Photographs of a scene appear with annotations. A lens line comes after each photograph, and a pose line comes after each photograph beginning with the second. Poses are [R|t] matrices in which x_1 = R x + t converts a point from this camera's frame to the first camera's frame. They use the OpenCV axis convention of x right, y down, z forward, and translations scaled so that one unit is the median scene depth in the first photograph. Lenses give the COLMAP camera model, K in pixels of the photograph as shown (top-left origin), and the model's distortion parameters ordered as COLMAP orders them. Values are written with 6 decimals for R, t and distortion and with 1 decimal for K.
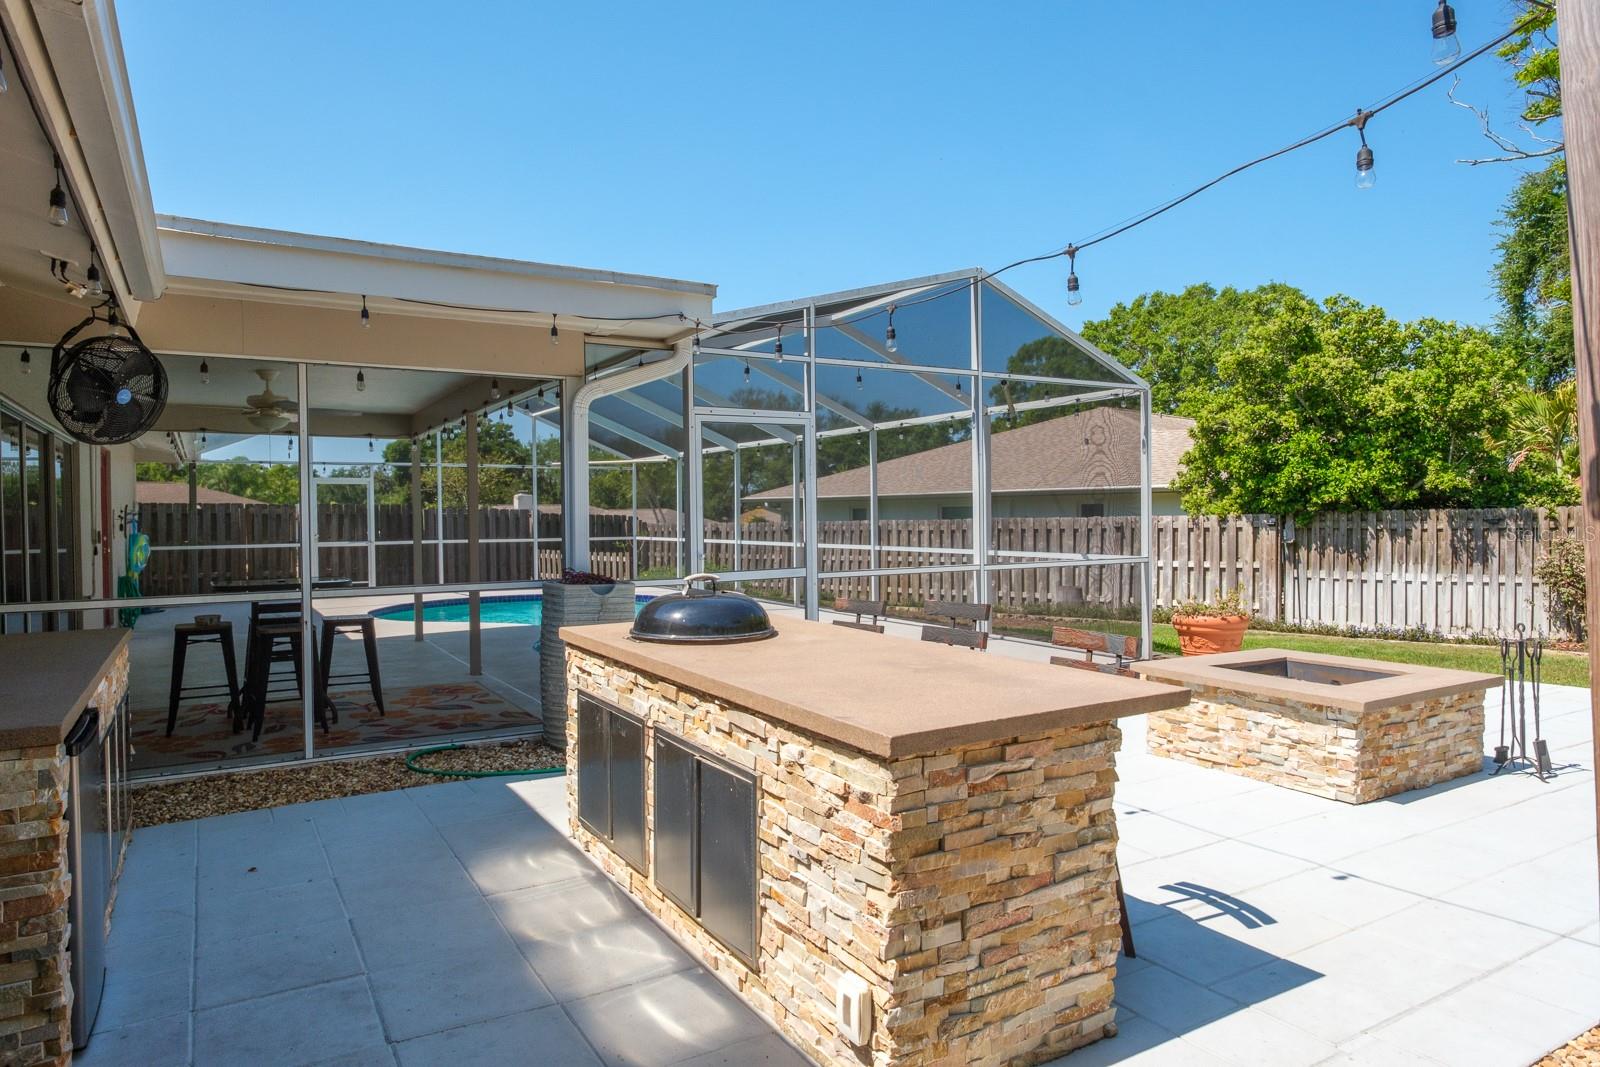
lens RADIAL K [[991.3, 0, 789.9], [0, 991.3, 528.4], [0, 0, 1]] dist [-0.002134, 0.000022]
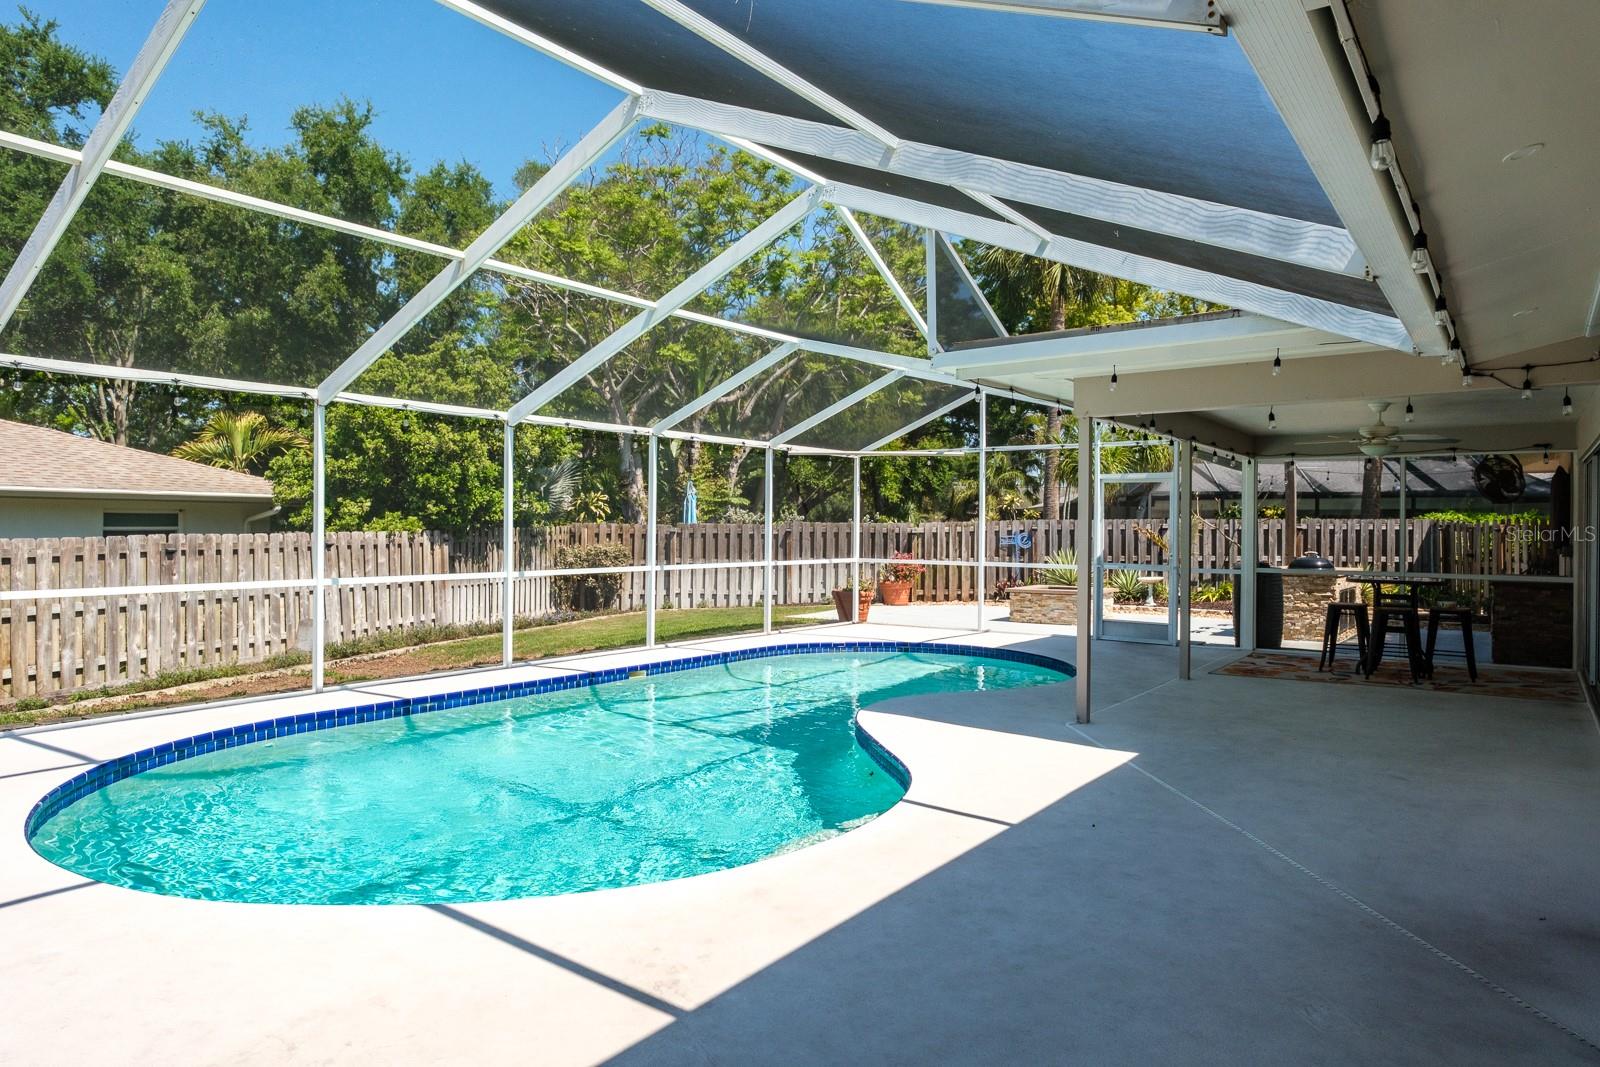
lens RADIAL K [[987.8, 0, 794.5], [0, 987.8, 532.6], [0, 0, 1]] dist [-0.002883, -0.003121]
pose [[-0.395136, 0.000992, 0.918622, -1.566635], [0.010213, 0.999942, 0.003314, -0.029607], [-0.918566, 0.010691, -0.395123, 2.501994]]
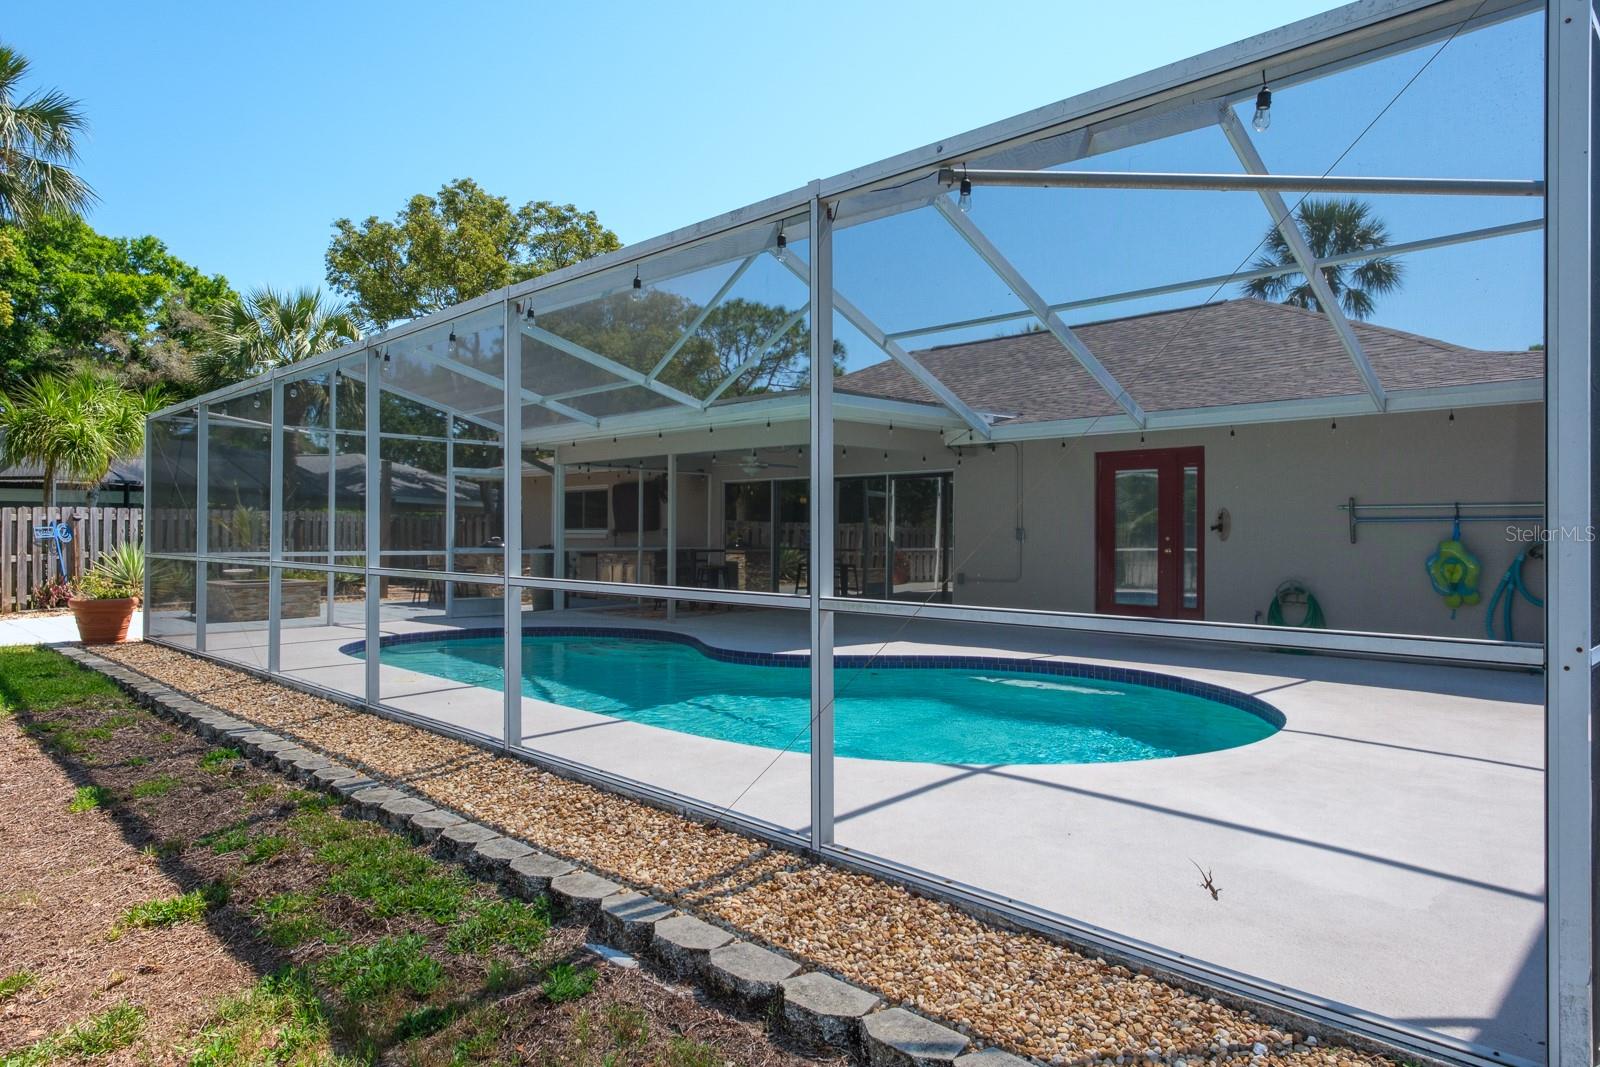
lens RADIAL K [[991.3, 0, 789.9], [0, 991.3, 528.4], [0, 0, 1]] dist [-0.002134, 0.000022]
pose [[-0.966986, 0.004213, -0.254794, -0.145343], [0.001693, 0.999947, 0.010111, -0.020068], [0.254823, 0.009346, -0.966943, 3.479879]]
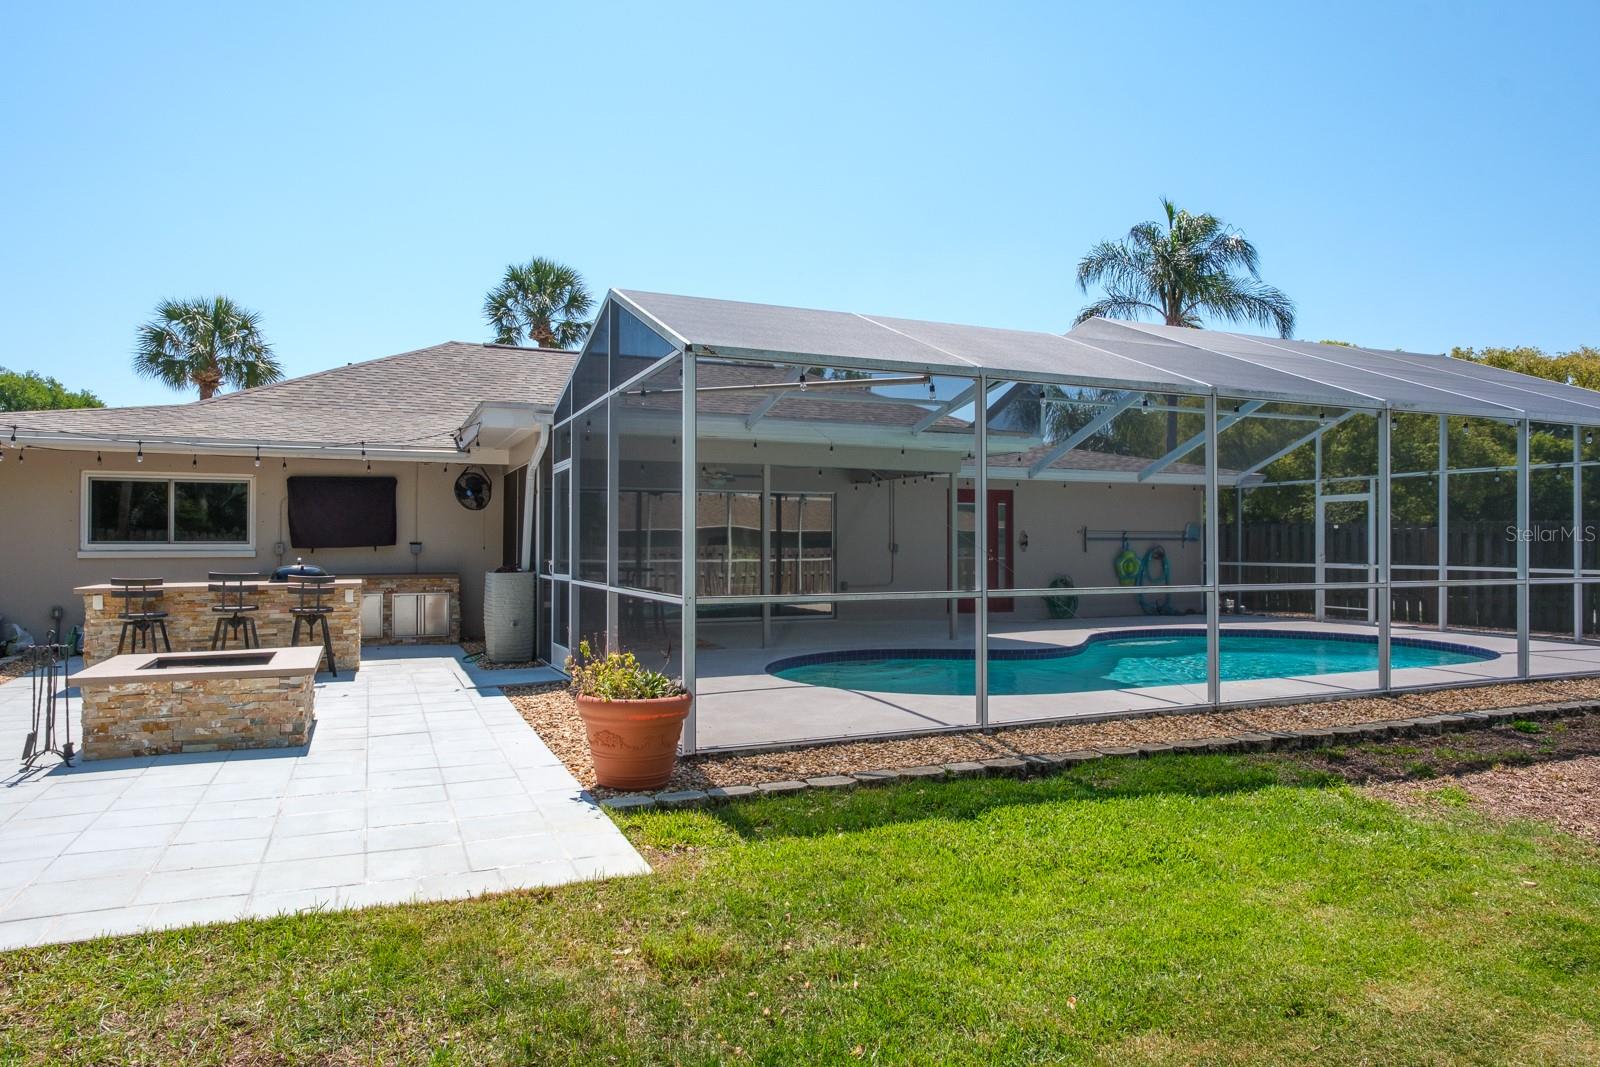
lens RADIAL K [[986.9, 0, 788.0], [0, 986.9, 535.3], [0, 0, 1]] dist [-0.005054, 0.001888]
pose [[-0.129168, 0.002404, -0.991620, 1.477814], [-0.014360, 0.999888, 0.004294, -0.027063], [0.991519, 0.014794, -0.129119, 1.671419]]
